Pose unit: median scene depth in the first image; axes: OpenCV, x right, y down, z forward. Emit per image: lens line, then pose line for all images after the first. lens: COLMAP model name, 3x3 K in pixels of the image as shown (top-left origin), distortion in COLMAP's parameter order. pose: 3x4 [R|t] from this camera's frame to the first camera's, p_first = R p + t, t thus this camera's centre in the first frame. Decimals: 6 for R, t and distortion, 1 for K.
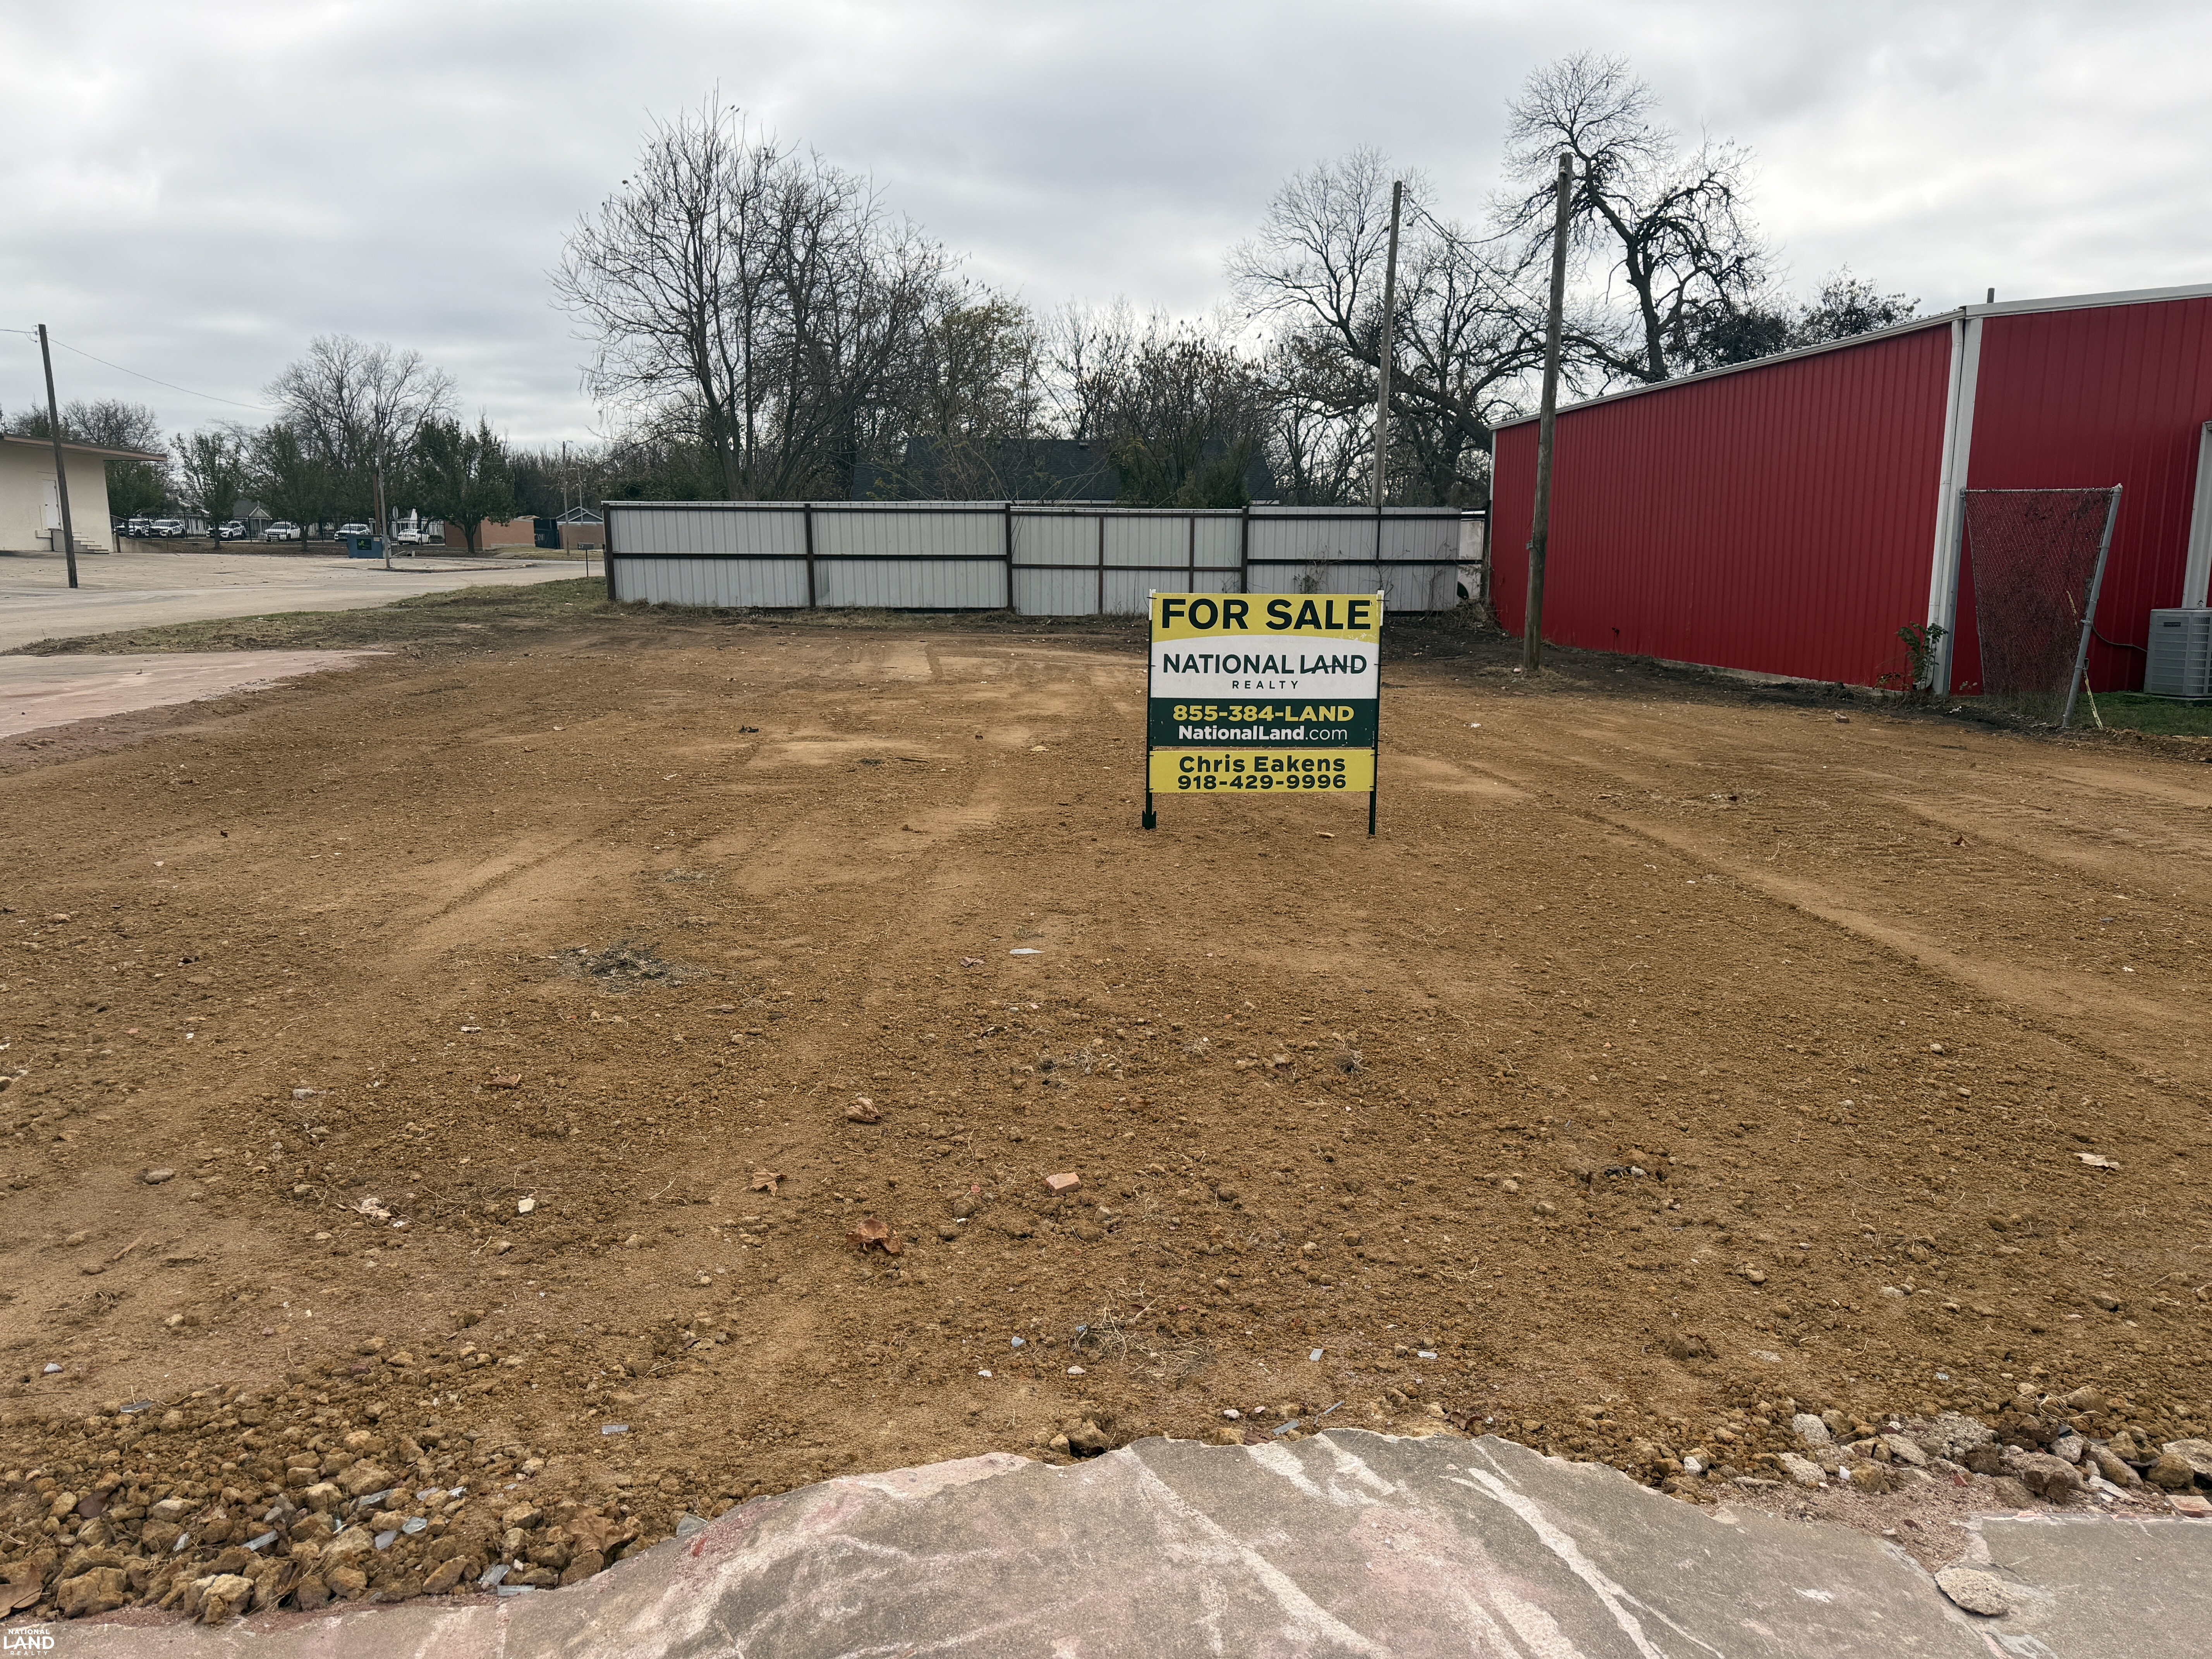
lens RADIAL K [[1573.4, 0, 1106.2], [0, 1573.4, 850.4], [0, 0, 1]] dist [0.079928, -0.100077]
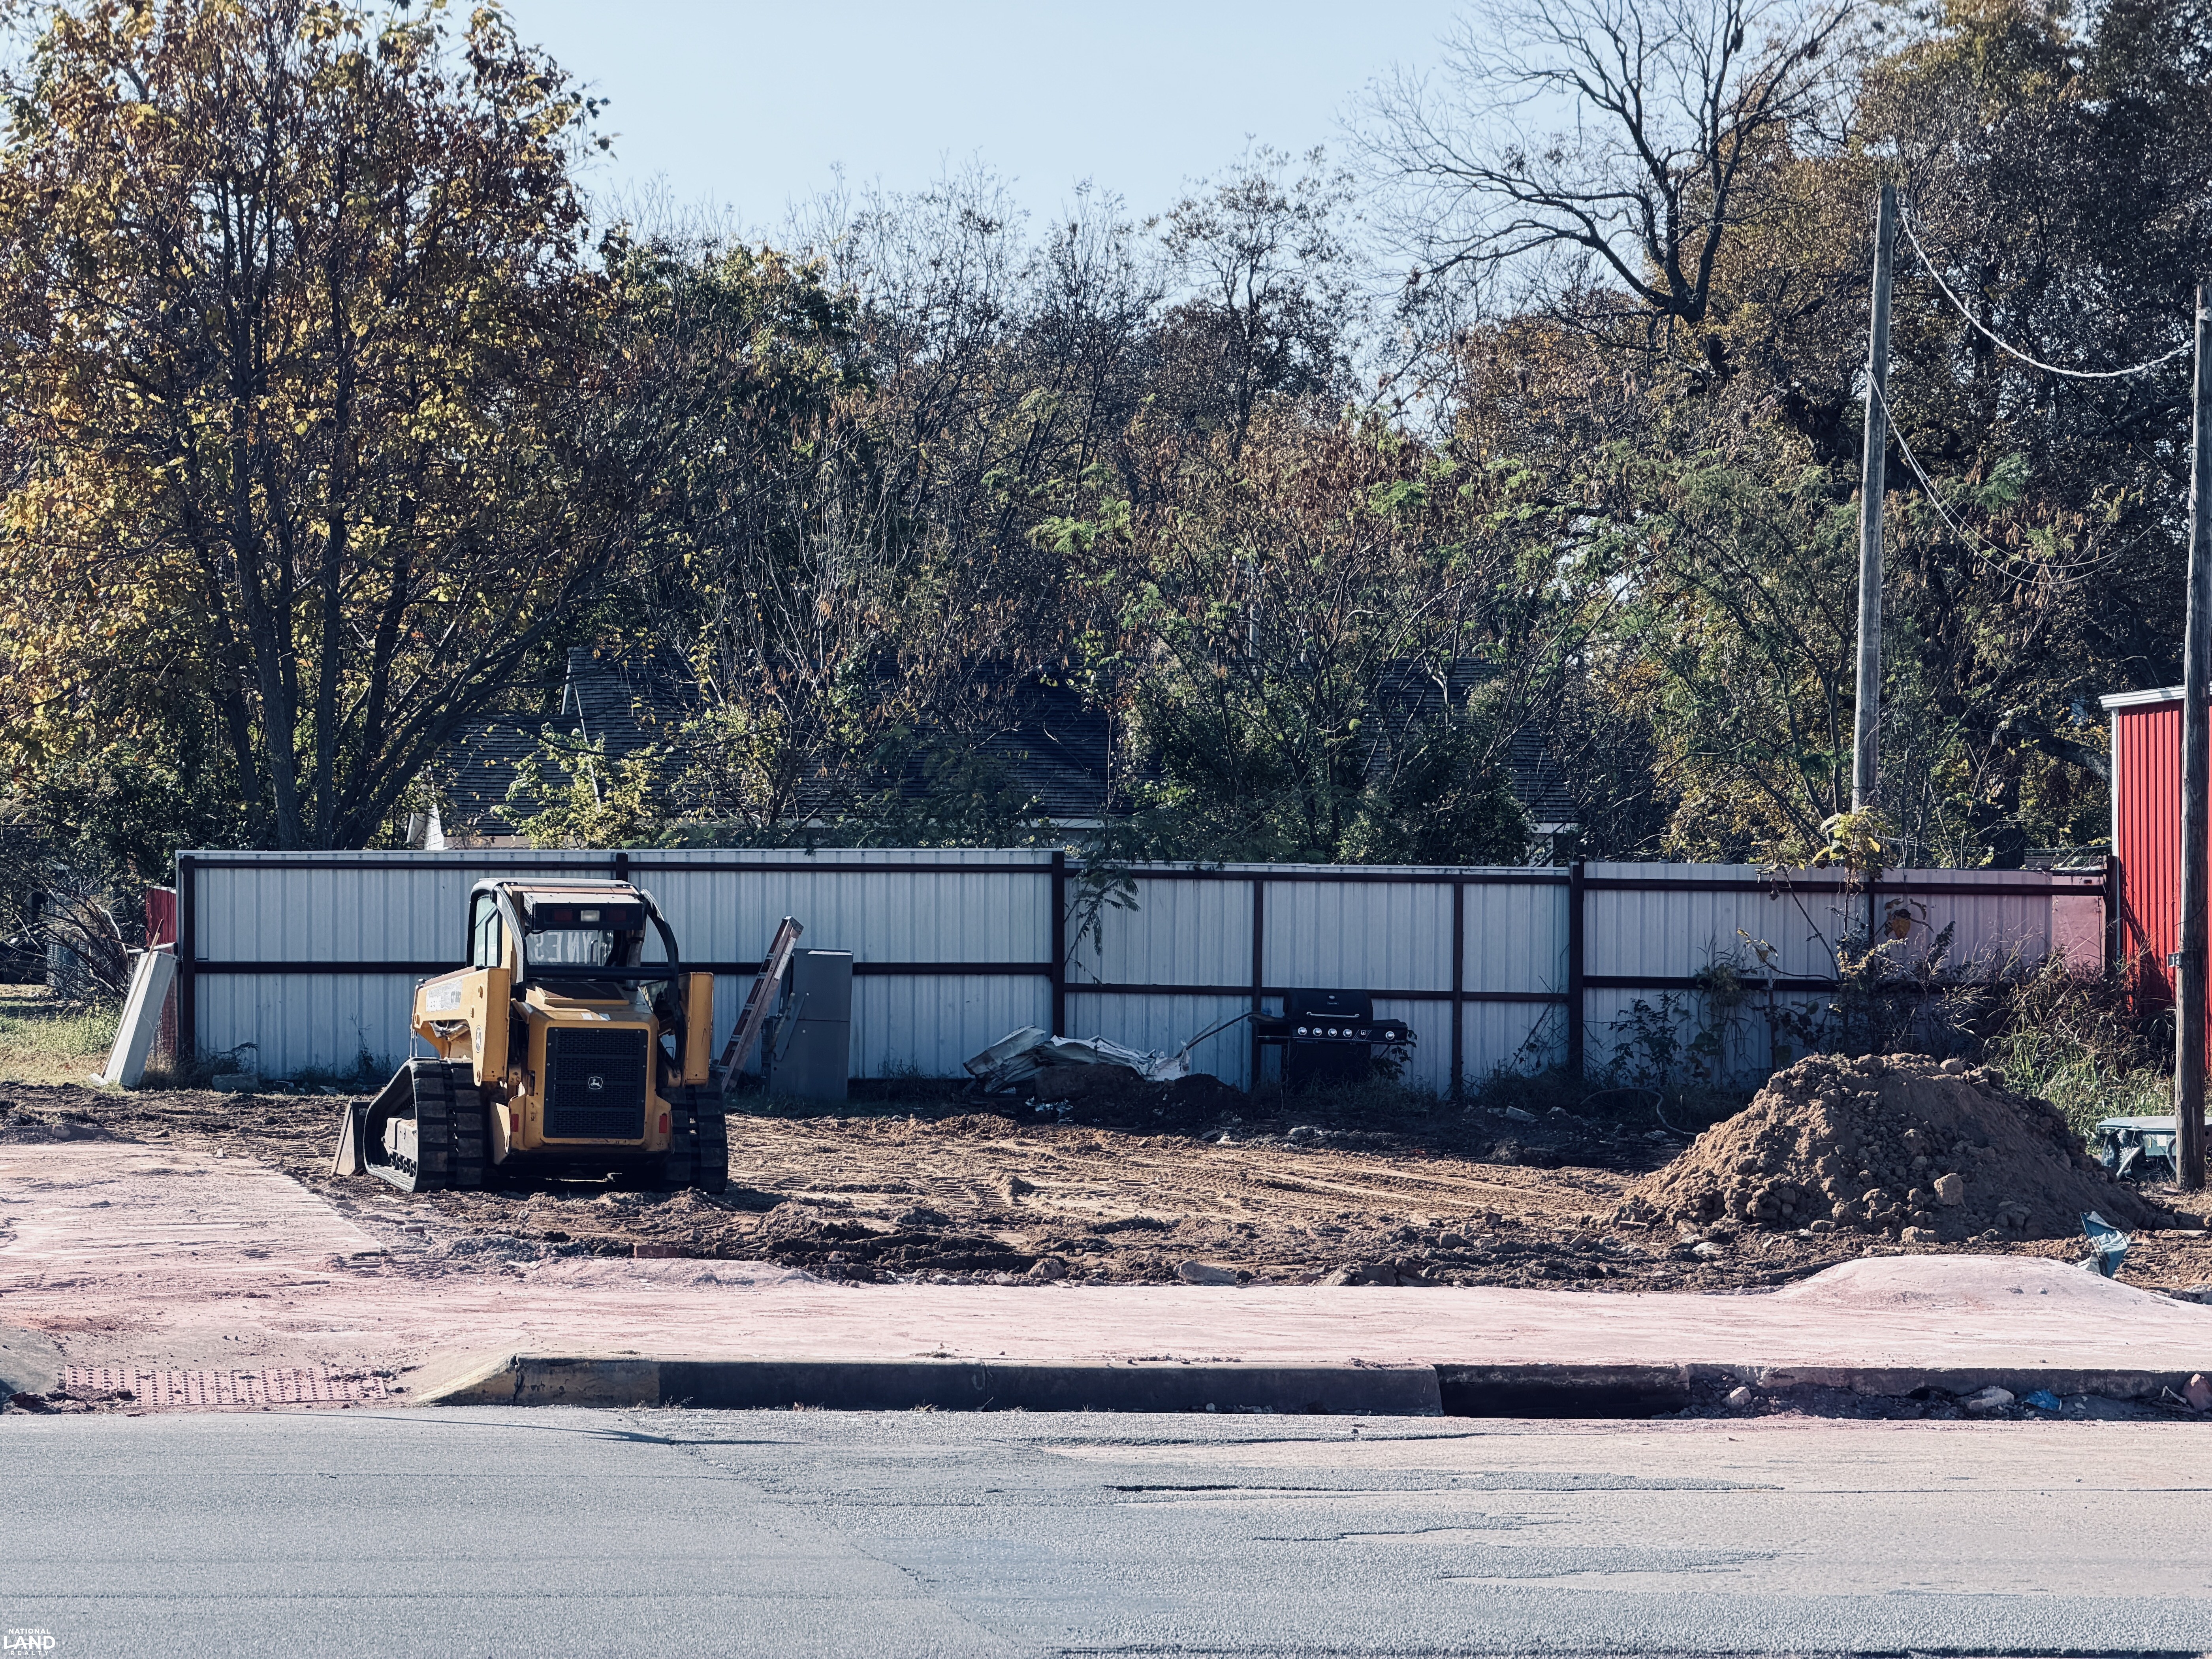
lens RADIAL K [[6735.1, 0, 1098.6], [0, 6735.1, 833.9], [0, 0, 1]] dist [0.315844, 0.000000]
pose [[0.997157, 0.007111, 0.075013, -0.192161], [0.008233, 0.979294, -0.202277, 0.162687], [-0.074898, 0.202320, 0.976451, -0.869905]]
